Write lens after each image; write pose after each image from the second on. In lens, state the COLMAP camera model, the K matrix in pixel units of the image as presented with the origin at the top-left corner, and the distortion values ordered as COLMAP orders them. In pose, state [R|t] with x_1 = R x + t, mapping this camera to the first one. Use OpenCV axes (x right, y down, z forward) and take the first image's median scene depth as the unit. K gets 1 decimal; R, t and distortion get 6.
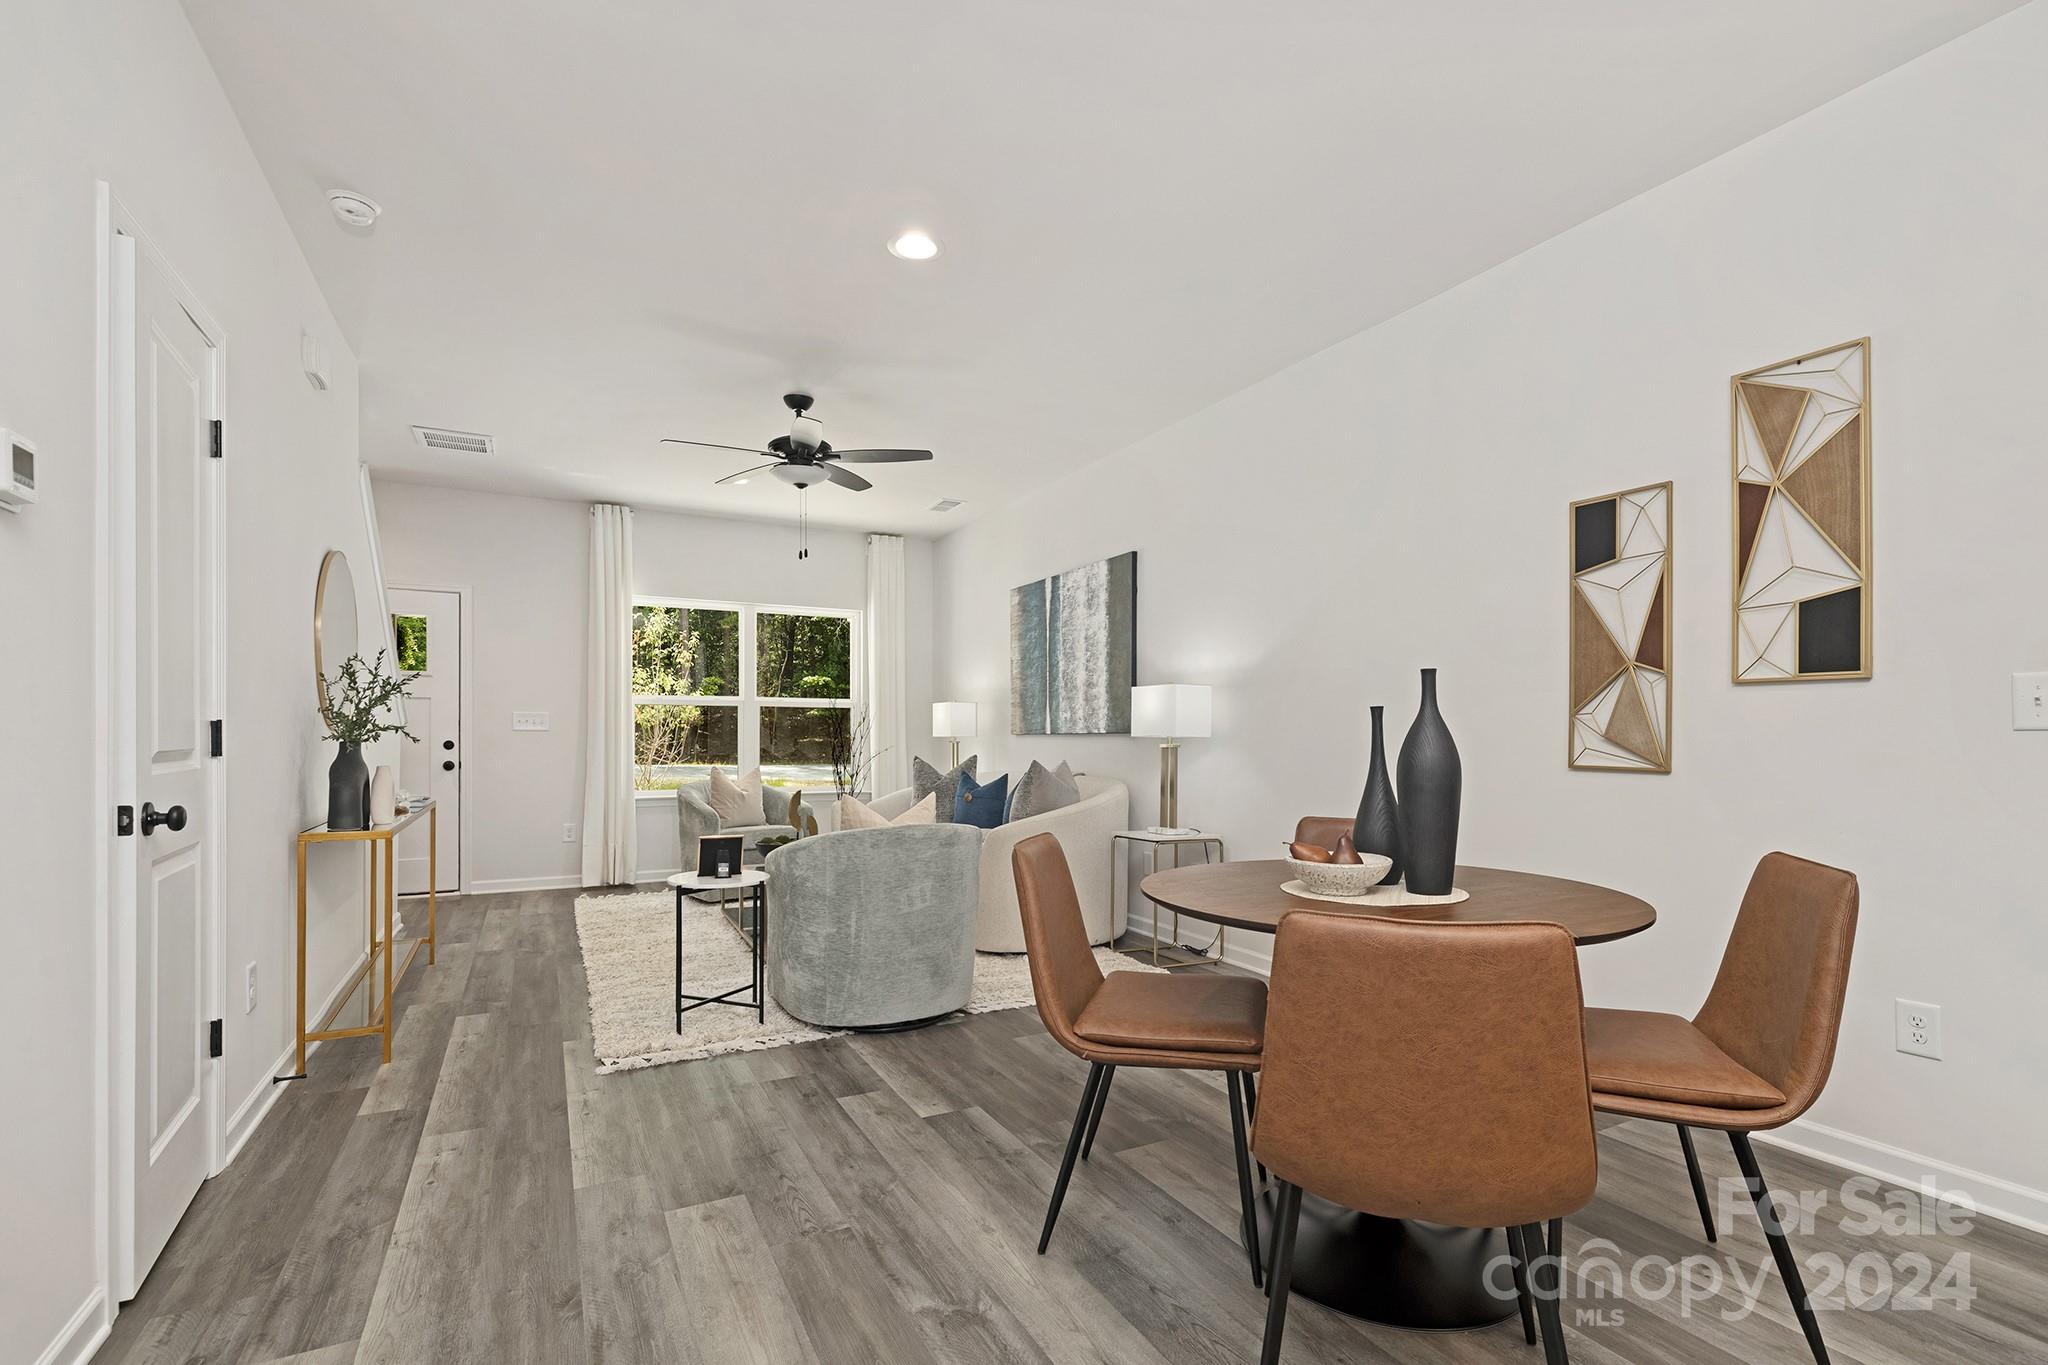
lens RADIAL K [[928.1, 0, 1019.6], [0, 928.1, 736.9], [0, 0, 1]] dist [0.004434, 0.000324]
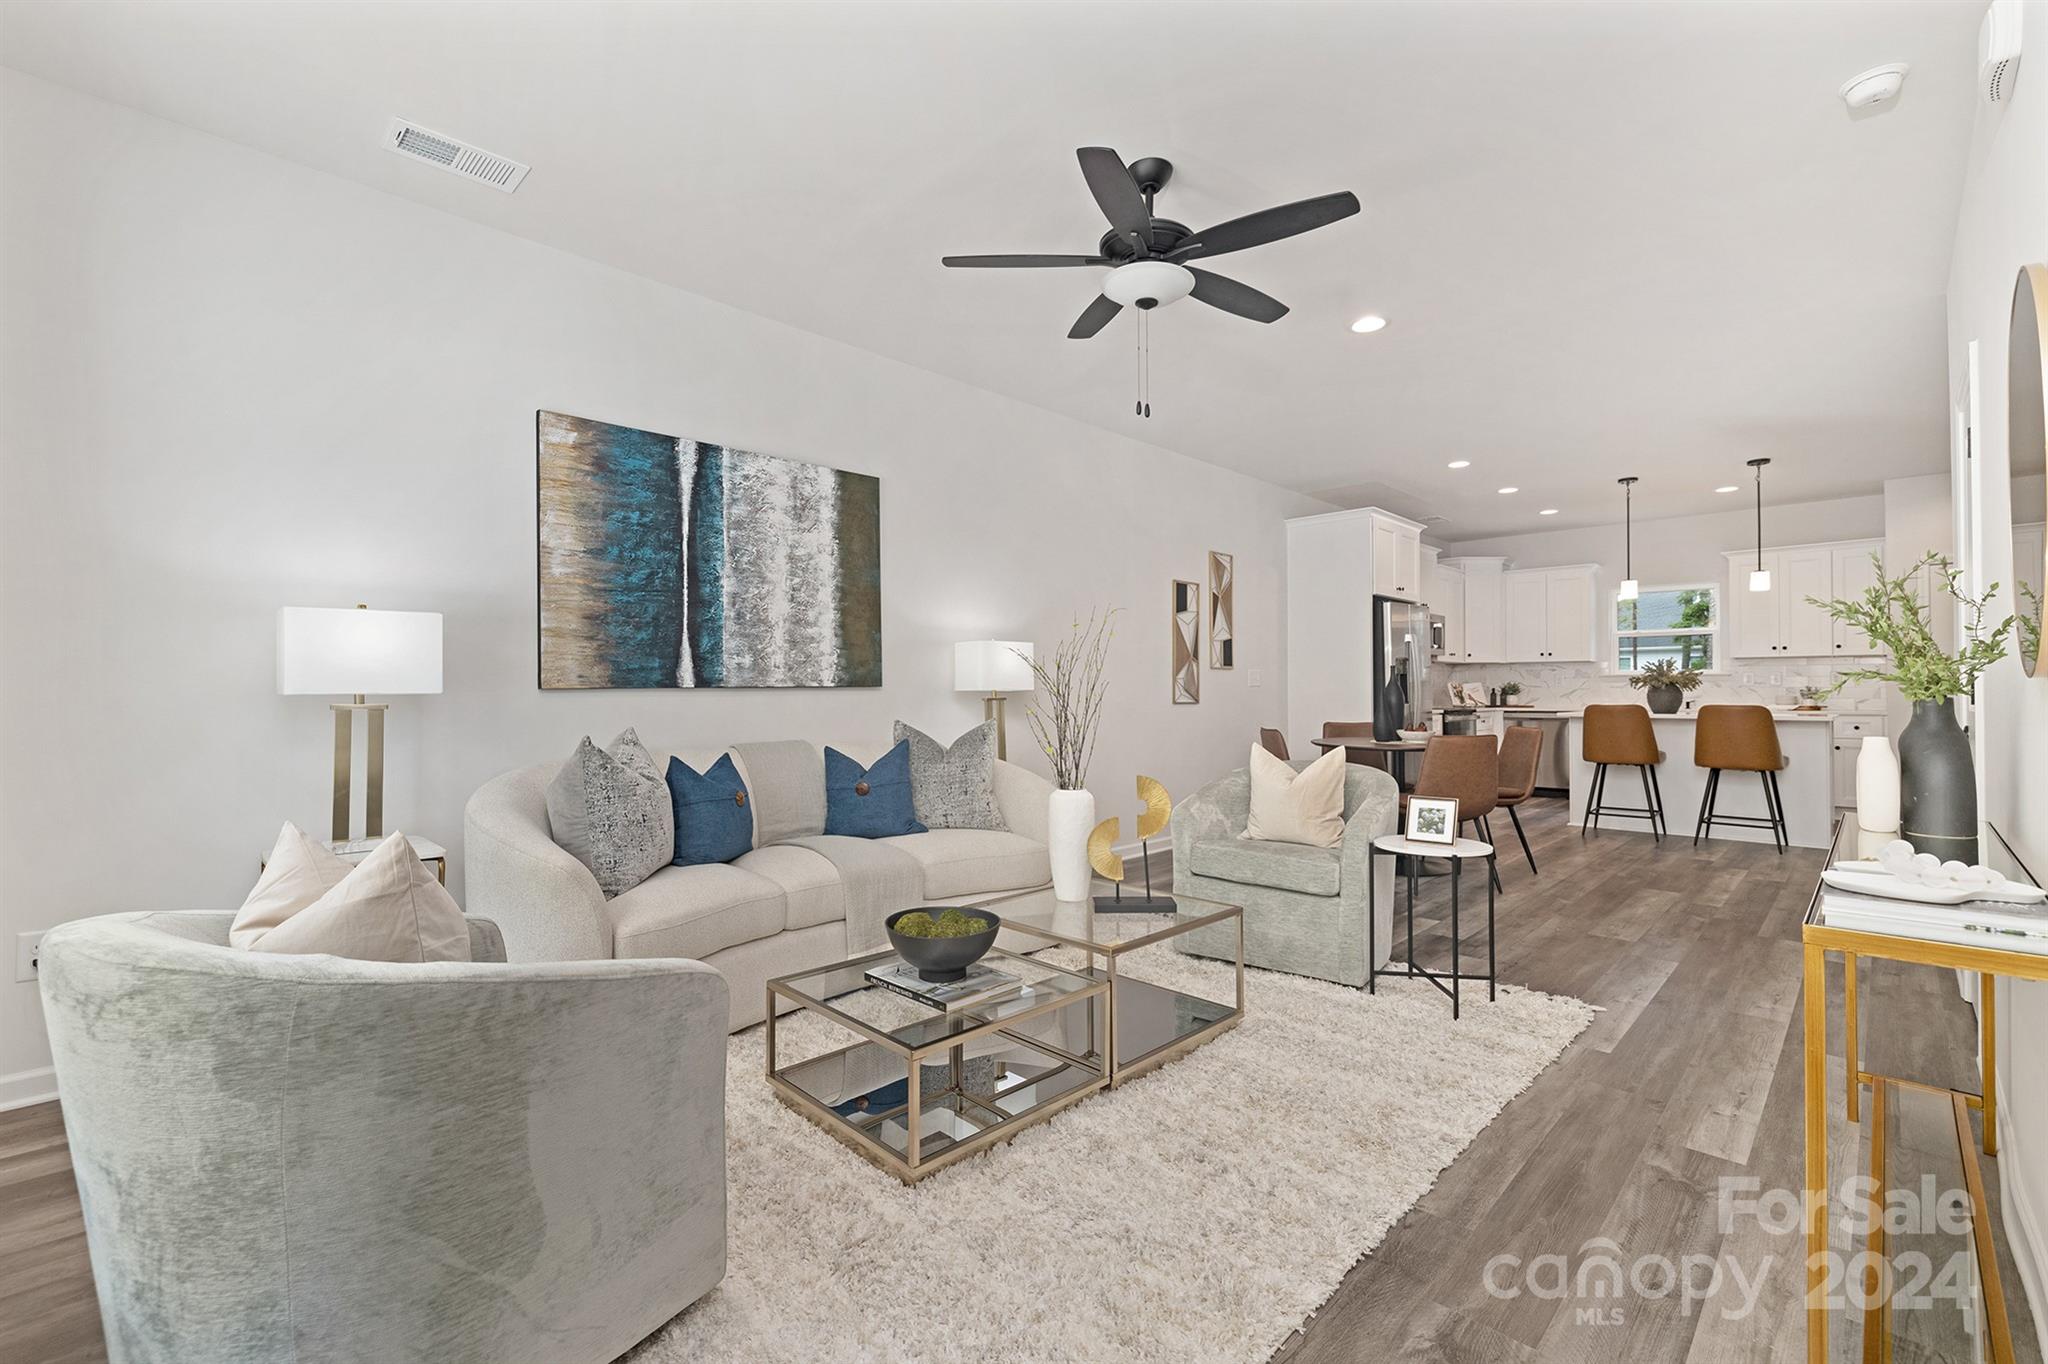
lens RADIAL K [[858.9, 0, 1024.0], [0, 858.9, 682.0], [0, 0, 1]] dist [0.001792, 0.000143]
pose [[-0.302436, 0.006557, 0.953147, -0.650430], [0.004427, 0.999975, -0.005474, -0.003072], [-0.953160, 0.002564, -0.302457, 1.052996]]
